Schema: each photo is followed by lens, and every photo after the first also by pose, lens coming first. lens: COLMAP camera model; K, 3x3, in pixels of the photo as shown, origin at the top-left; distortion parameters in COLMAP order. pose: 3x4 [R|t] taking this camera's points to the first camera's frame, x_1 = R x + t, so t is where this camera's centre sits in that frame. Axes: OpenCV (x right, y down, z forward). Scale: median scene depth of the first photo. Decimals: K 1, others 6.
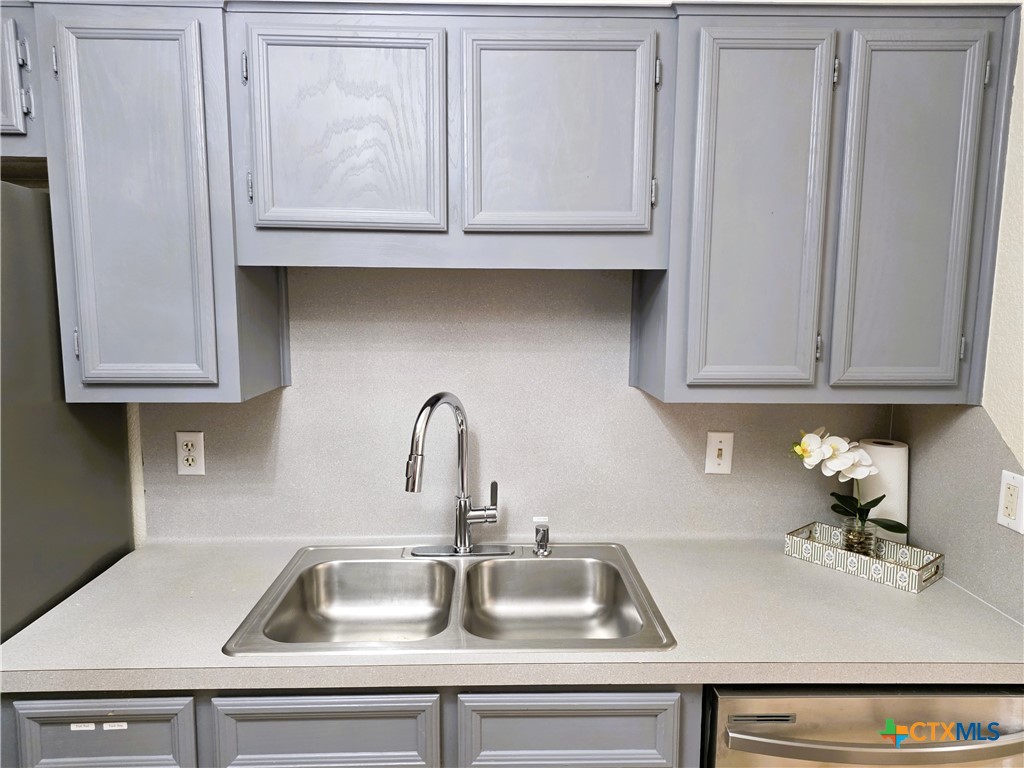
lens RADIAL K [[697.9, 0, 511.7], [0, 697.9, 384.1], [0, 0, 1]] dist [0.025006, -0.004975]
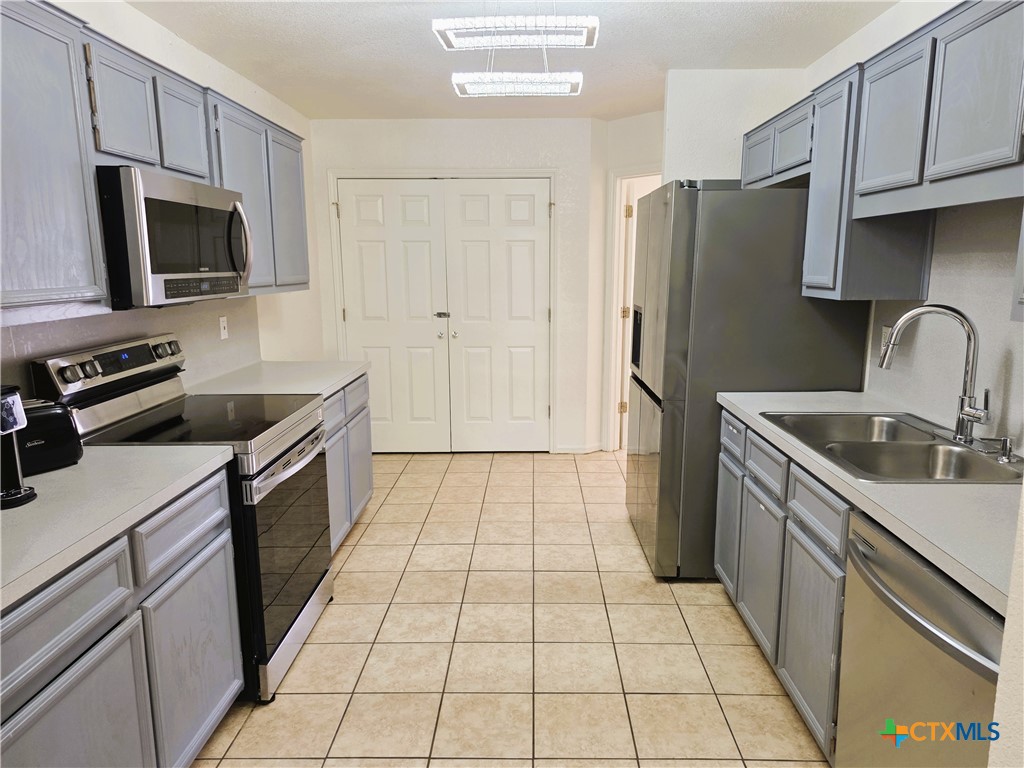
lens RADIAL K [[682.8, 0, 514.4], [0, 682.8, 381.5], [0, 0, 1]] dist [0.095563, -0.084178]
pose [[-0.047702, 0.166466, -0.984893, 1.370897], [-0.117240, 0.978267, 0.171025, 0.023150], [0.991957, 0.123627, -0.027149, 0.278668]]
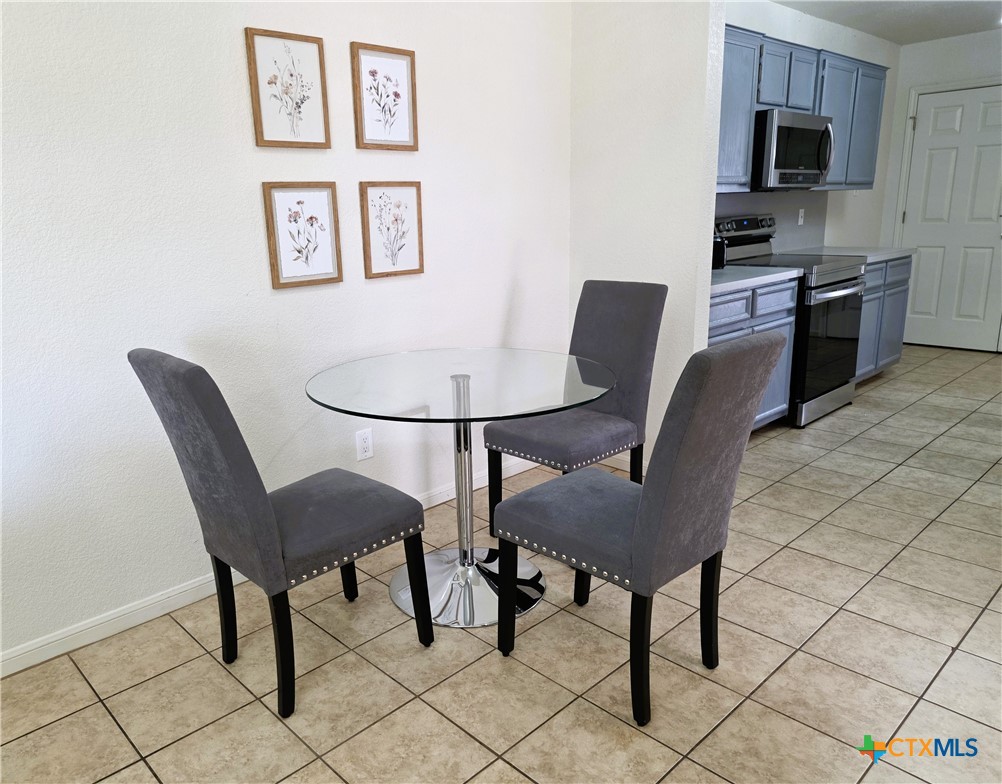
lens RADIAL K [[736.5, 0, 442.7], [0, 736.5, 390.1], [0, 0, 1]] dist [0.005893, -0.004110]
pose [[-0.760408, 0.172010, -0.626253, 2.752060], [-0.053611, 0.944371, 0.324482, 0.091960], [0.647230, 0.280313, -0.708886, 0.847591]]
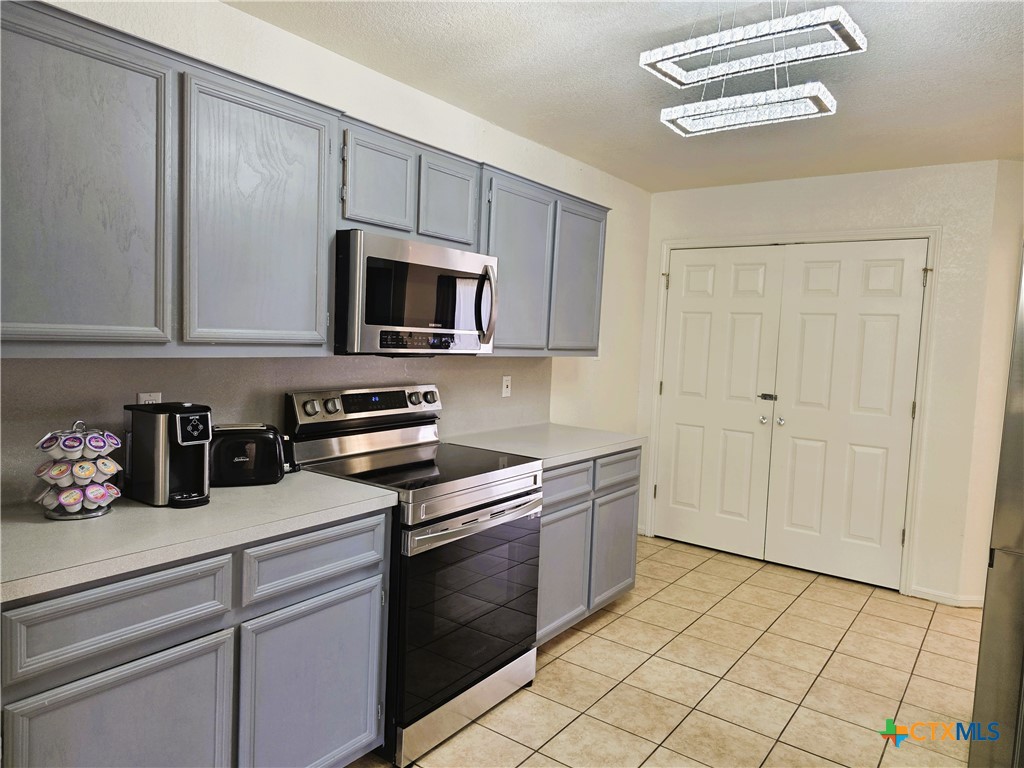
lens RADIAL K [[682.5, 0, 511.2], [0, 682.5, 380.8], [0, 0, 1]] dist [0.072714, -0.063101]
pose [[-0.613474, 0.021874, -0.789412, 0.985998], [-0.143226, 0.979957, 0.138459, 0.002334], [0.776618, 0.198005, -0.598046, 0.688381]]
